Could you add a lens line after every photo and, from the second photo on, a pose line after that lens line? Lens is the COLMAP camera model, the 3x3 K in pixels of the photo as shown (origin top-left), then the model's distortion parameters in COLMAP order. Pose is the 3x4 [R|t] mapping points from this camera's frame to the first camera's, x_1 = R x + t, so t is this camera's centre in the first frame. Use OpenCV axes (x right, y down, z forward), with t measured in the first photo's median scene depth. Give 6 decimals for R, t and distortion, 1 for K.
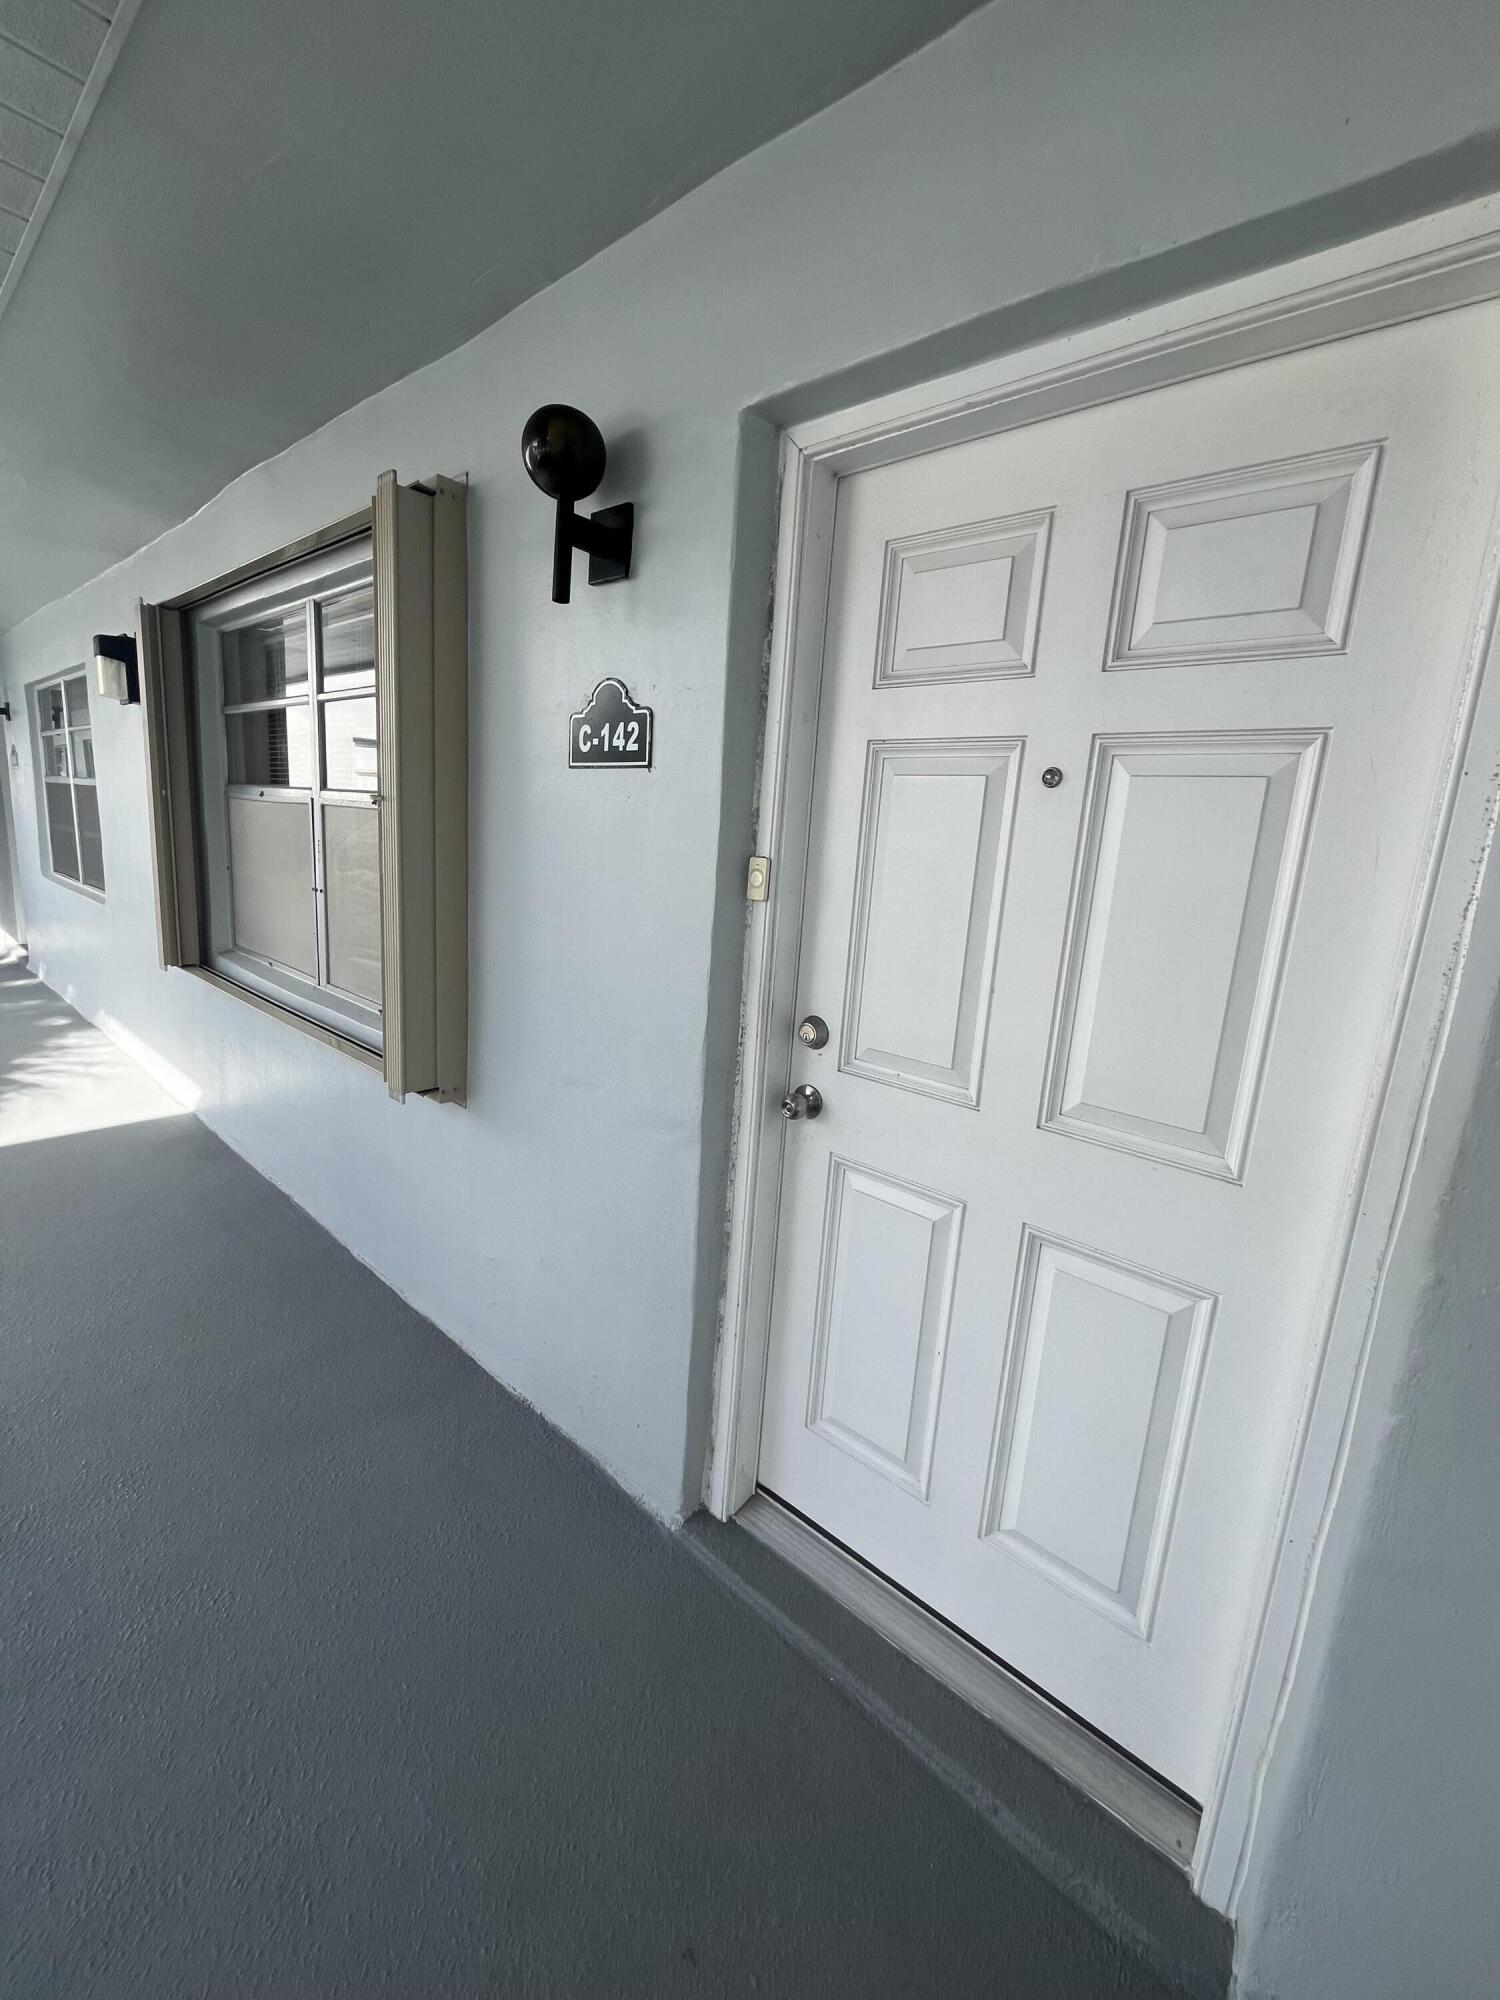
lens RADIAL K [[806.6, 0, 754.4], [0, 806.6, 999.9], [0, 0, 1]] dist [-0.004337, -0.000409]
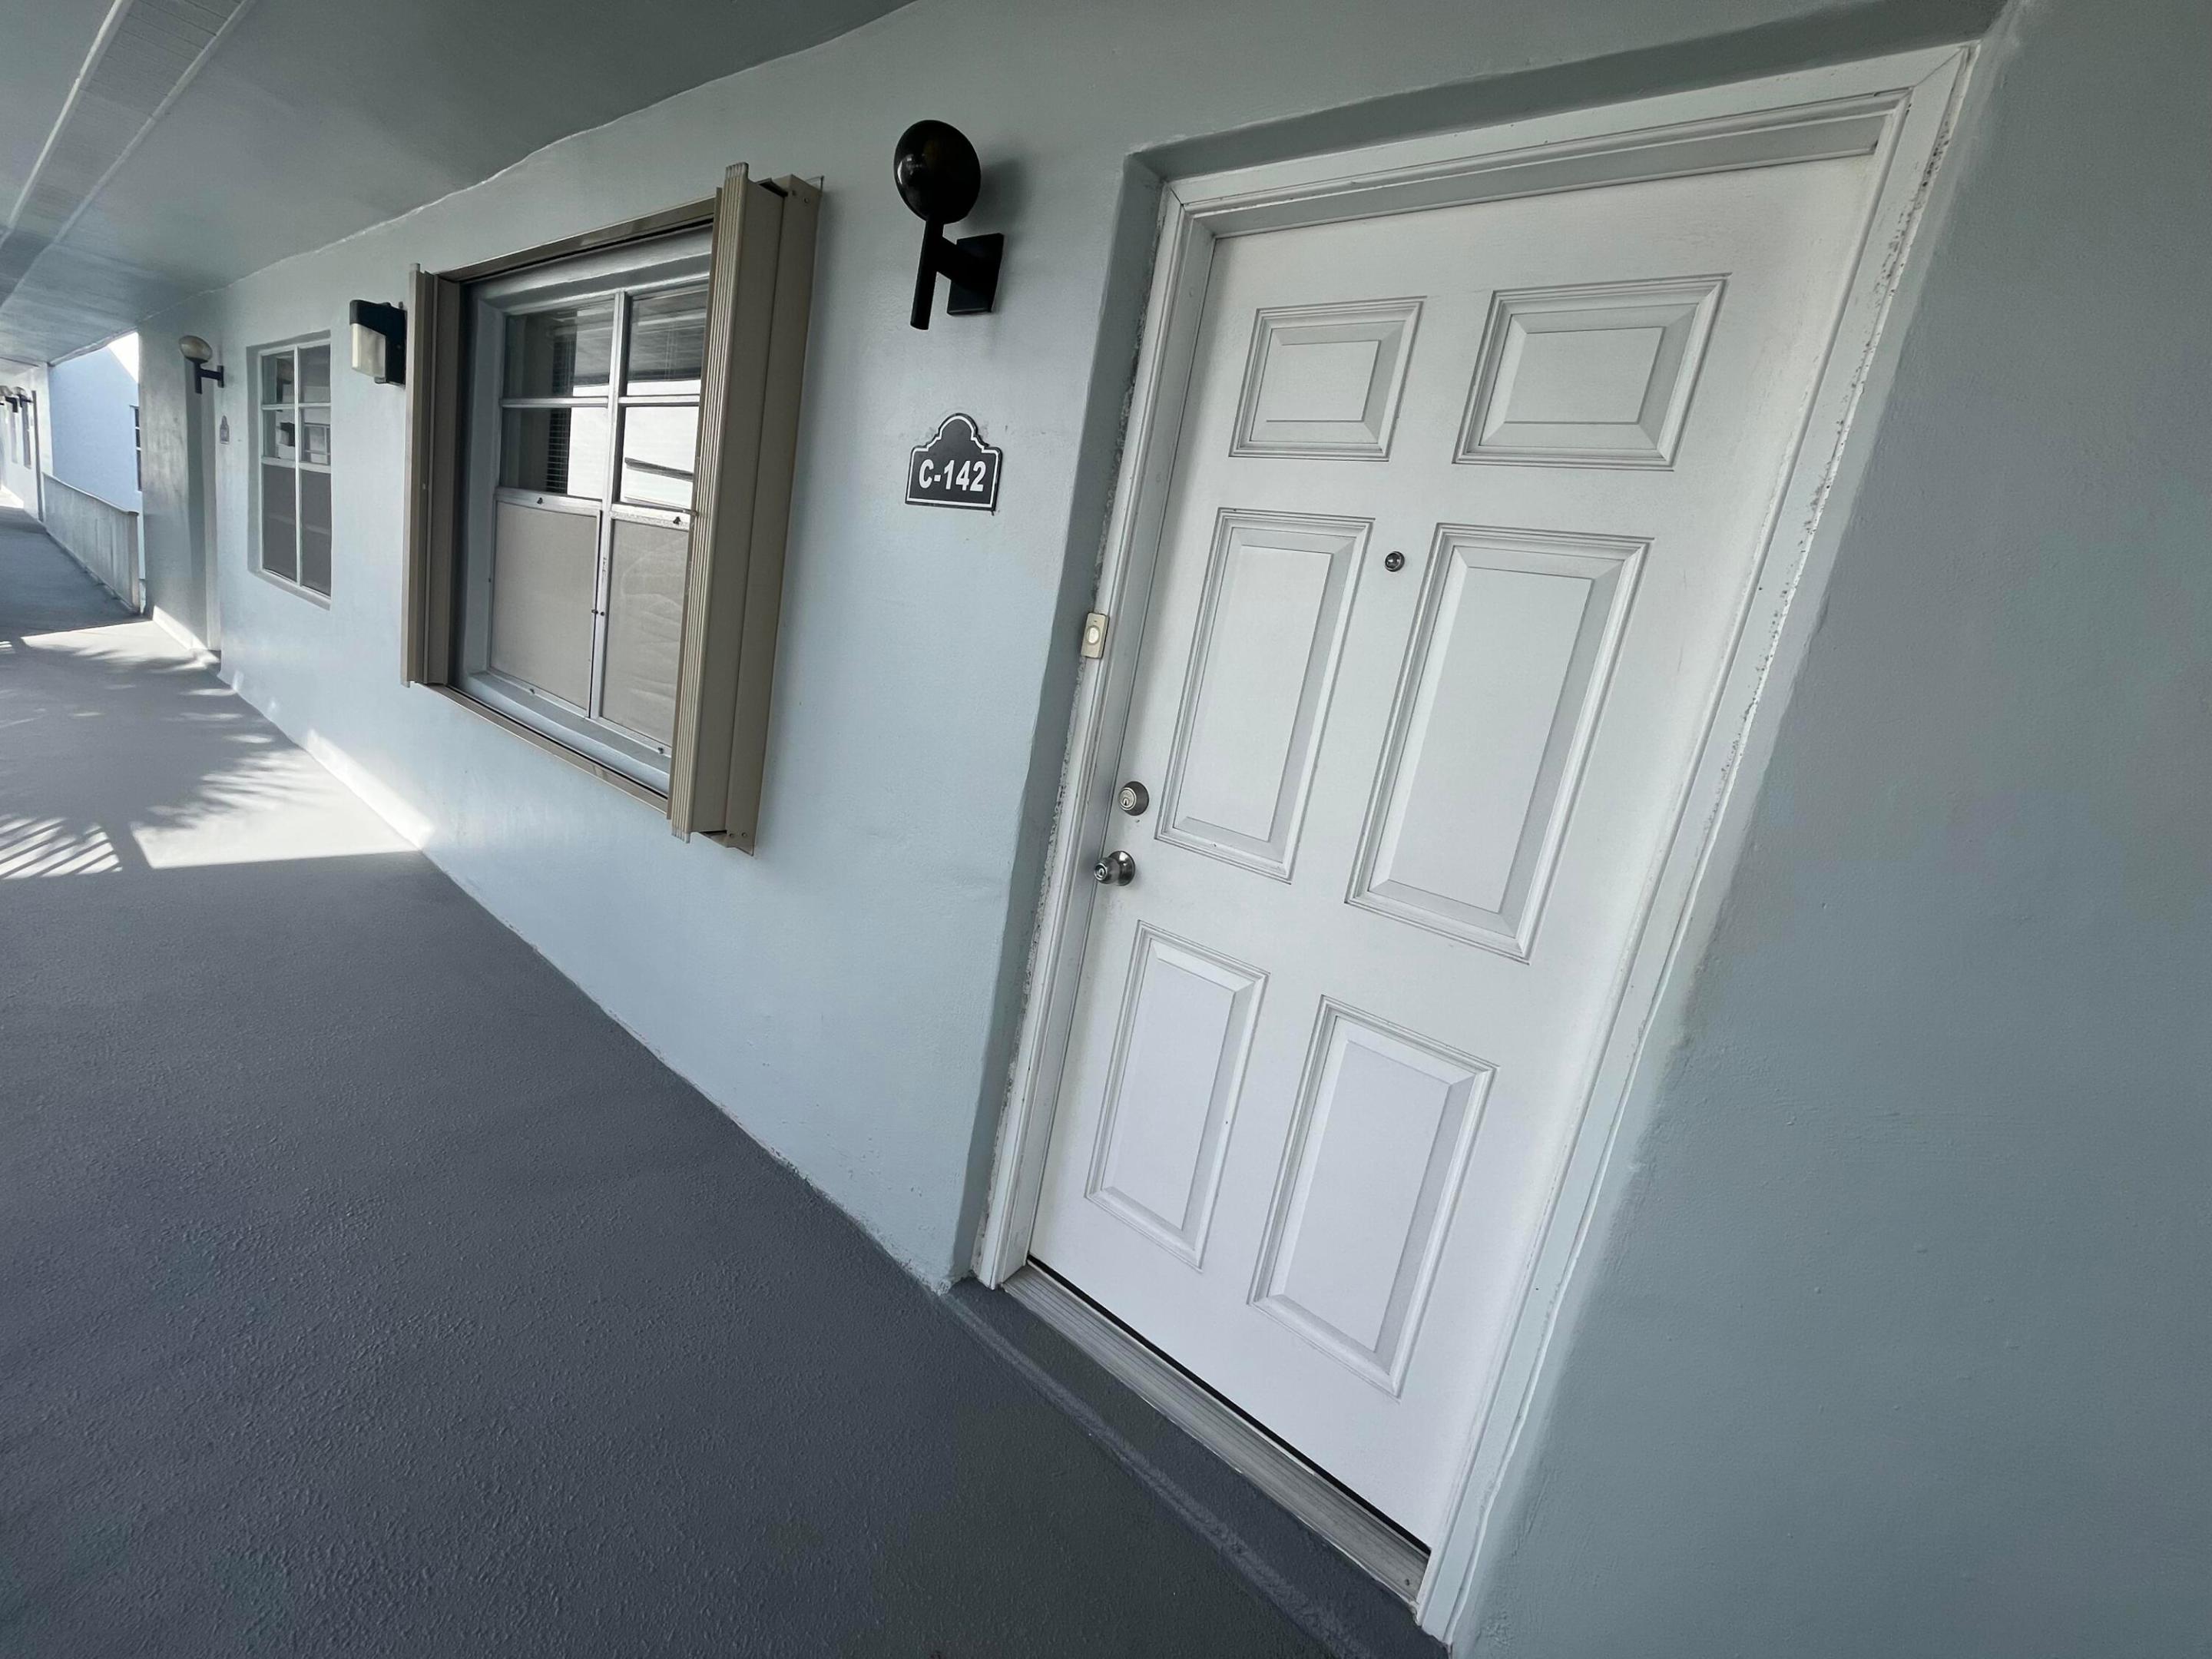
lens RADIAL K [[893.7, 0, 1103.6], [0, 893.7, 831.6], [0, 0, 1]] dist [-0.006966, 0.000627]
pose [[0.992999, 0.095905, 0.068952, -0.036730], [-0.097440, 0.995055, 0.019252, 0.066737], [-0.066765, -0.025836, 0.997434, -0.098211]]
